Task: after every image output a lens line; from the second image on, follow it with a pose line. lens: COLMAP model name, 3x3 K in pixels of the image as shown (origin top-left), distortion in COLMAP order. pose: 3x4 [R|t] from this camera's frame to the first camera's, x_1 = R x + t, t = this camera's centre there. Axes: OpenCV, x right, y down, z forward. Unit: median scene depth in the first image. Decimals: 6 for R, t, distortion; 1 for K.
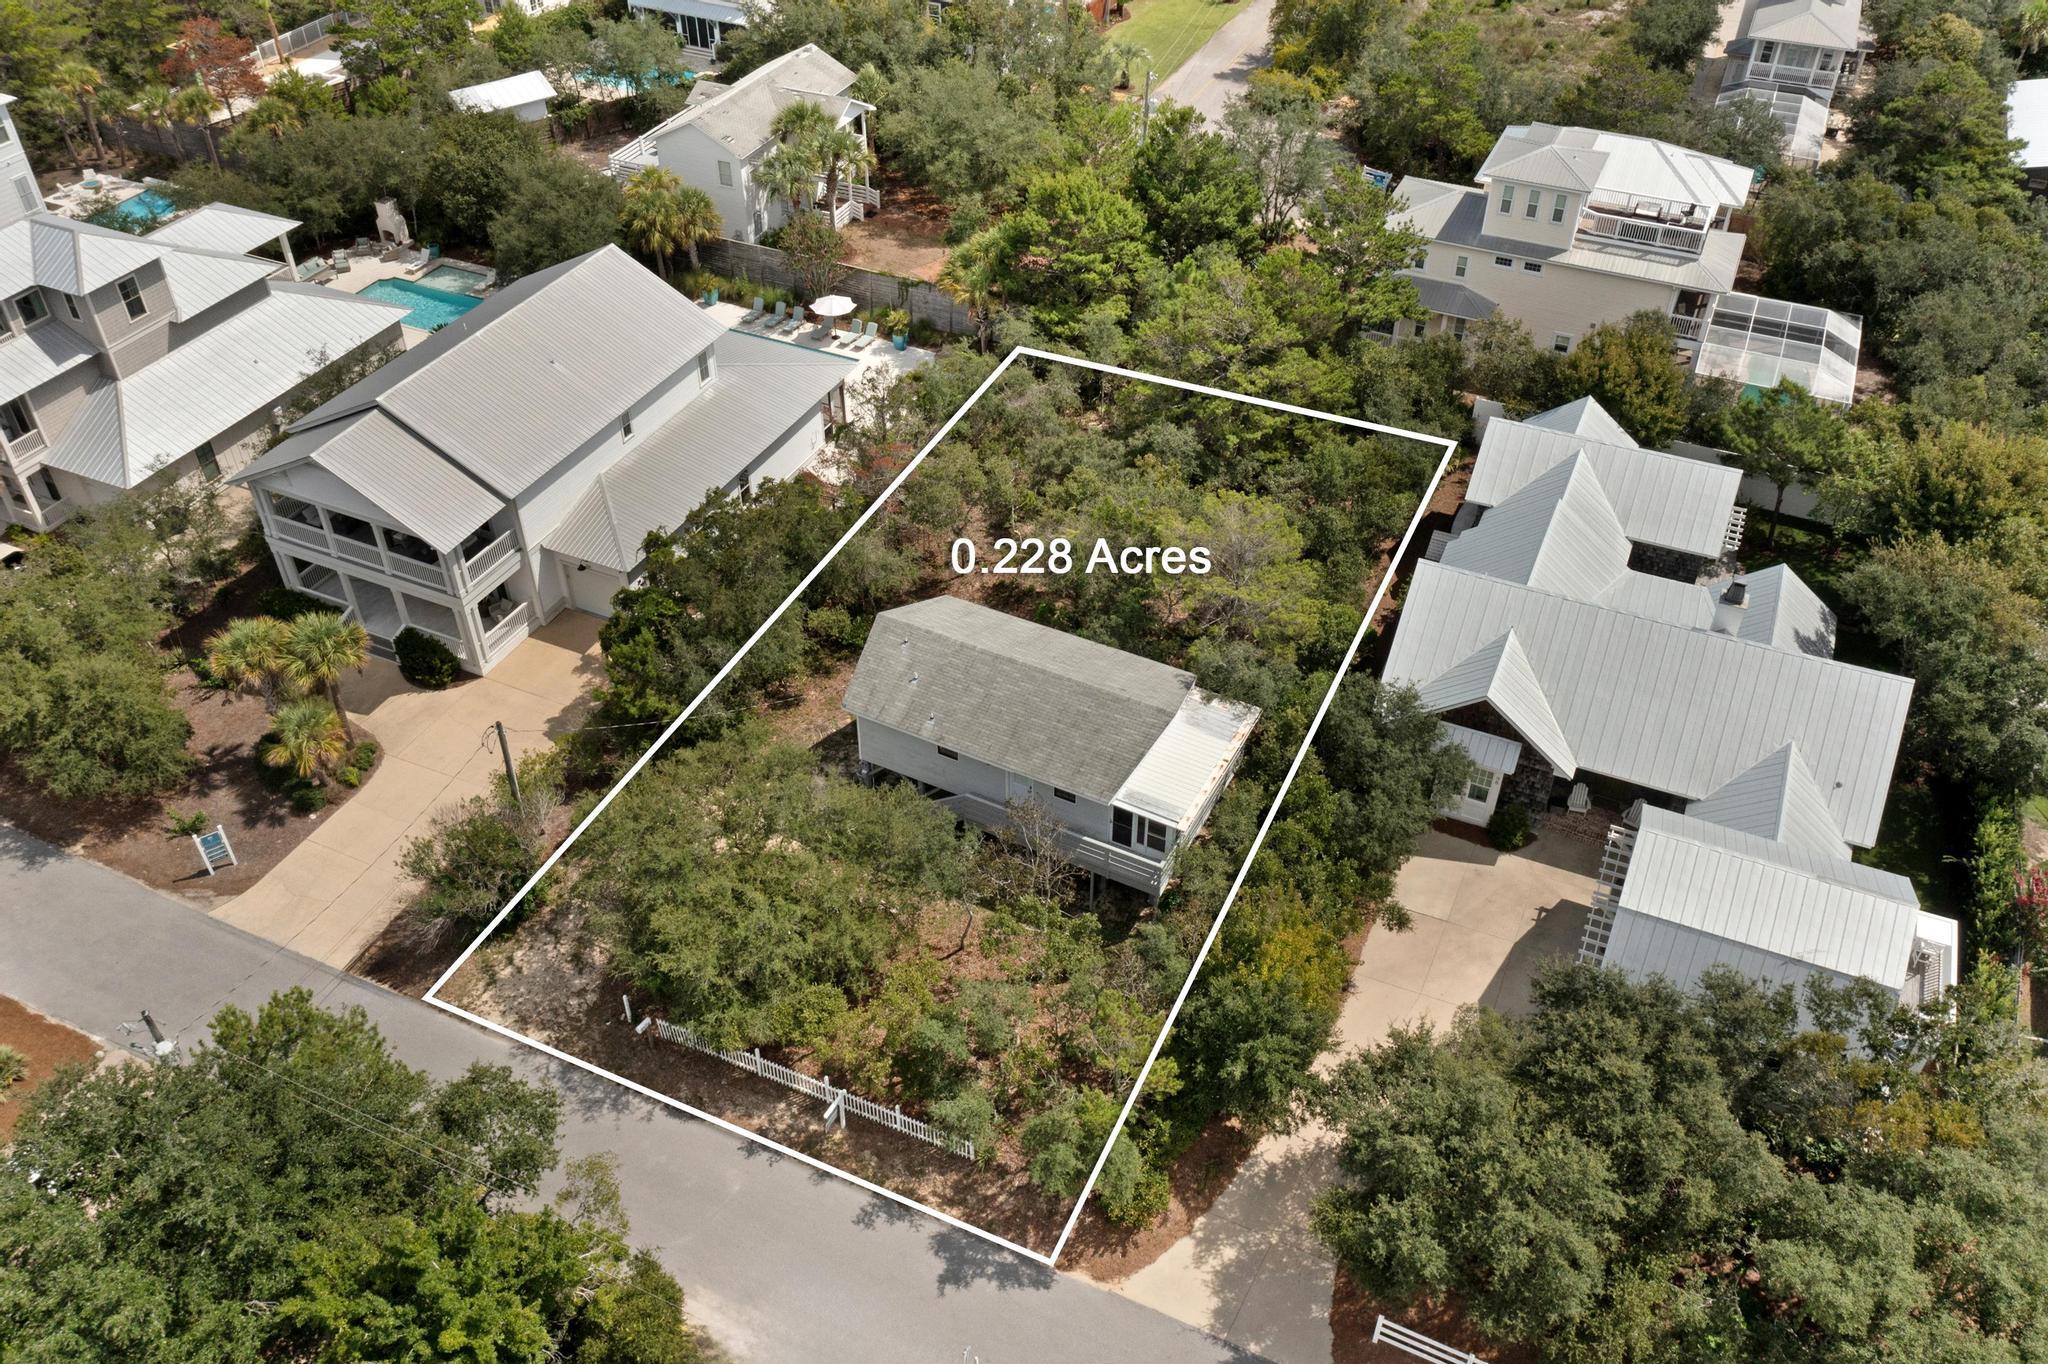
lens RADIAL K [[1622.9, 0, 1018.7], [0, 1622.9, 700.4], [0, 0, 1]] dist [0.003198, 0.006586]
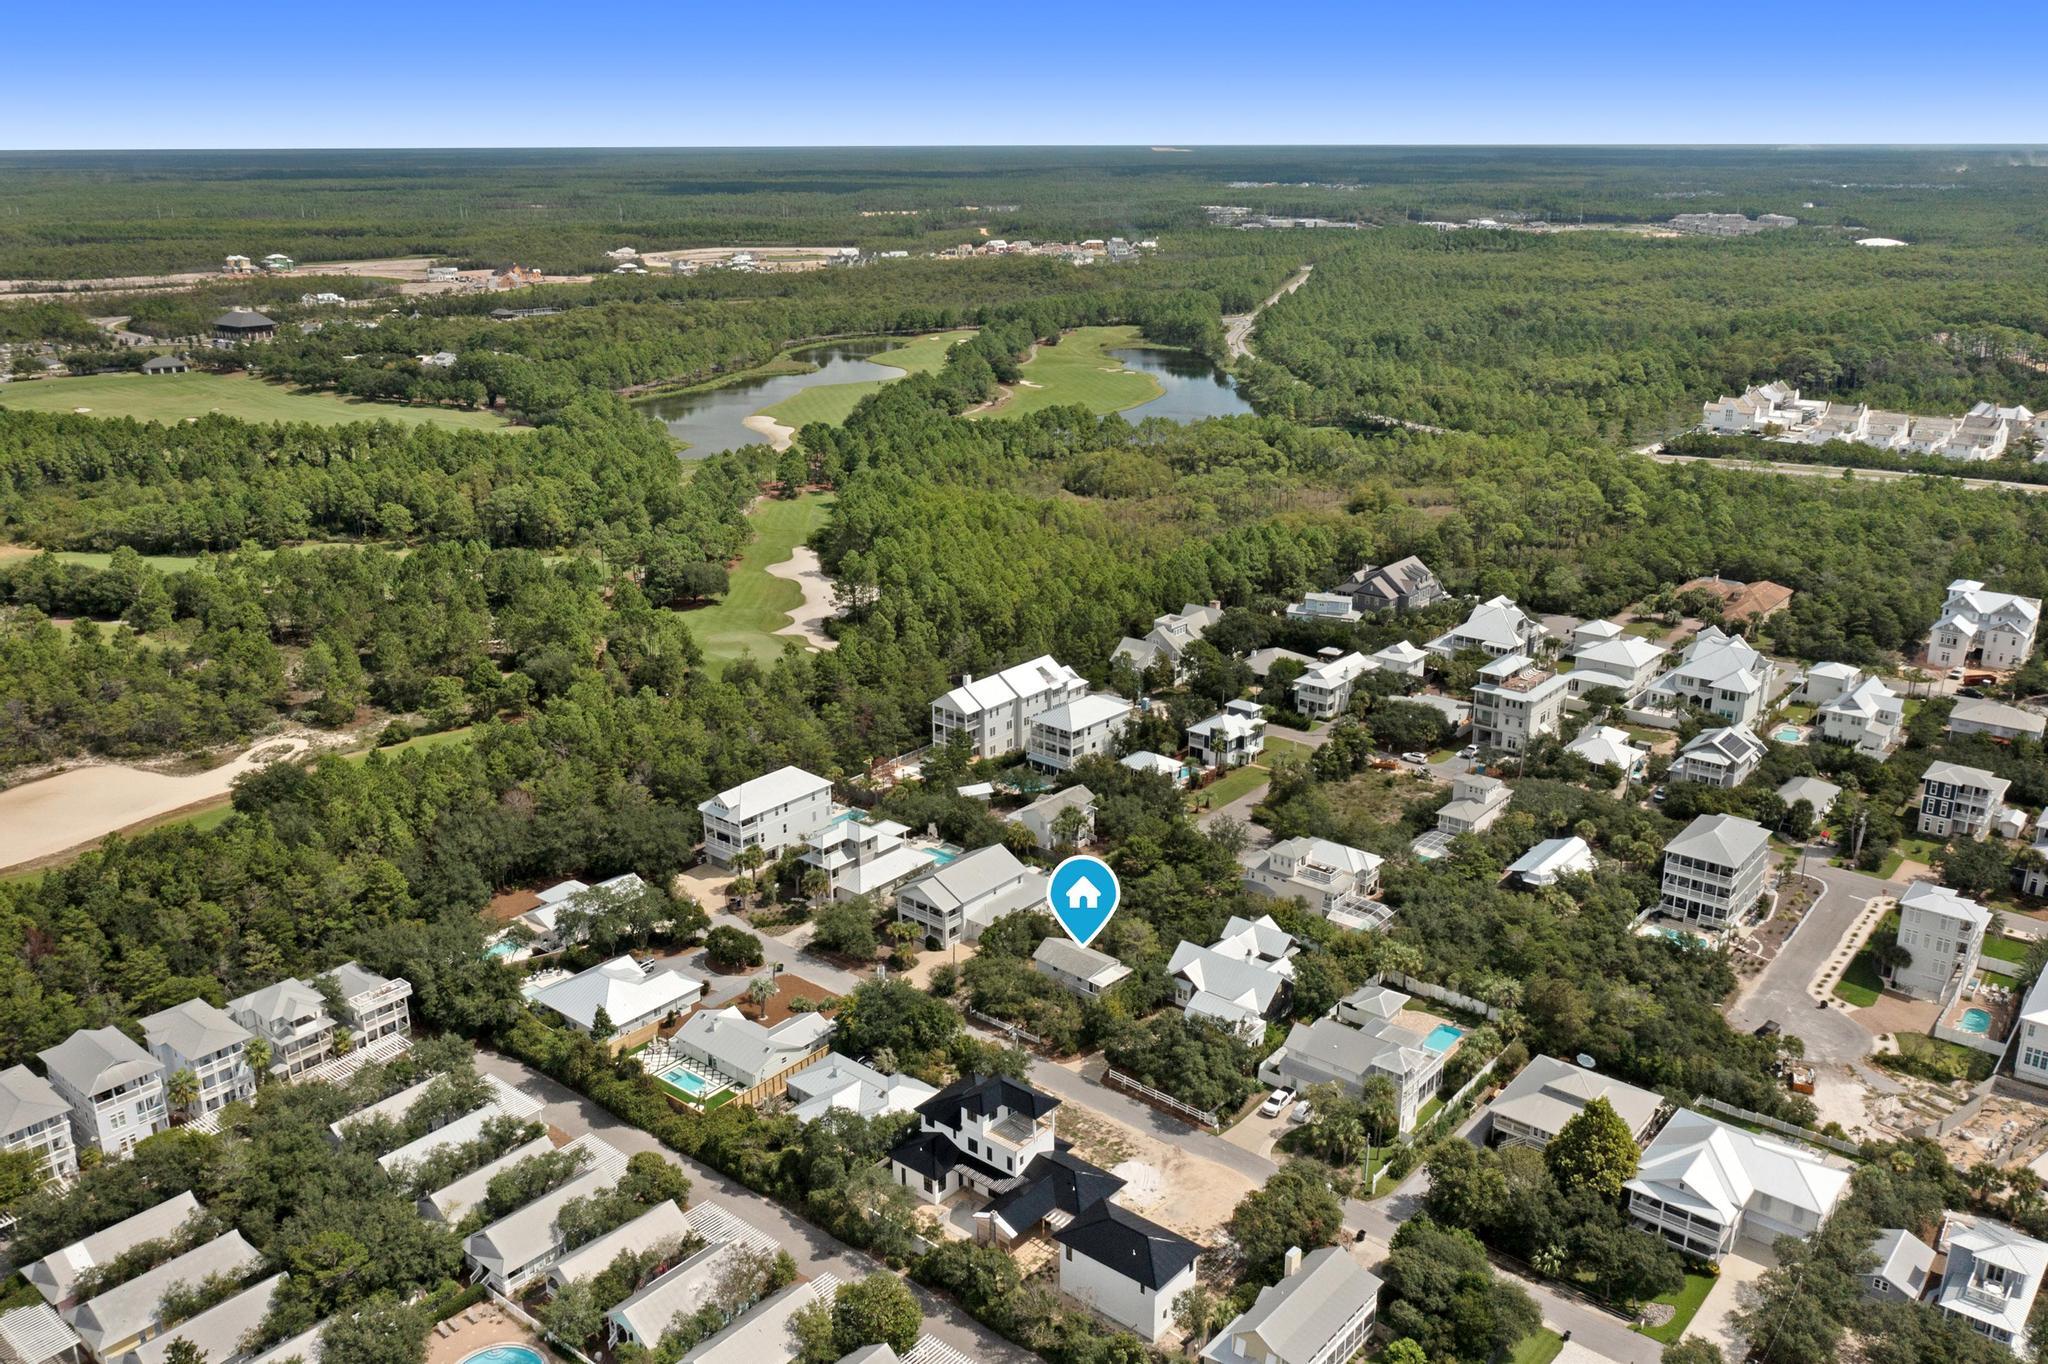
lens RADIAL K [[1622.9, 0, 1025.2], [0, 1622.9, 684.5], [0, 0, 1]] dist [0.003198, 0.006586]
pose [[0.966342, 0.077352, -0.245355, 0.618759], [-0.164585, 0.918895, -0.358530, 0.633868], [0.197723, 0.386844, 0.900698, -2.219240]]
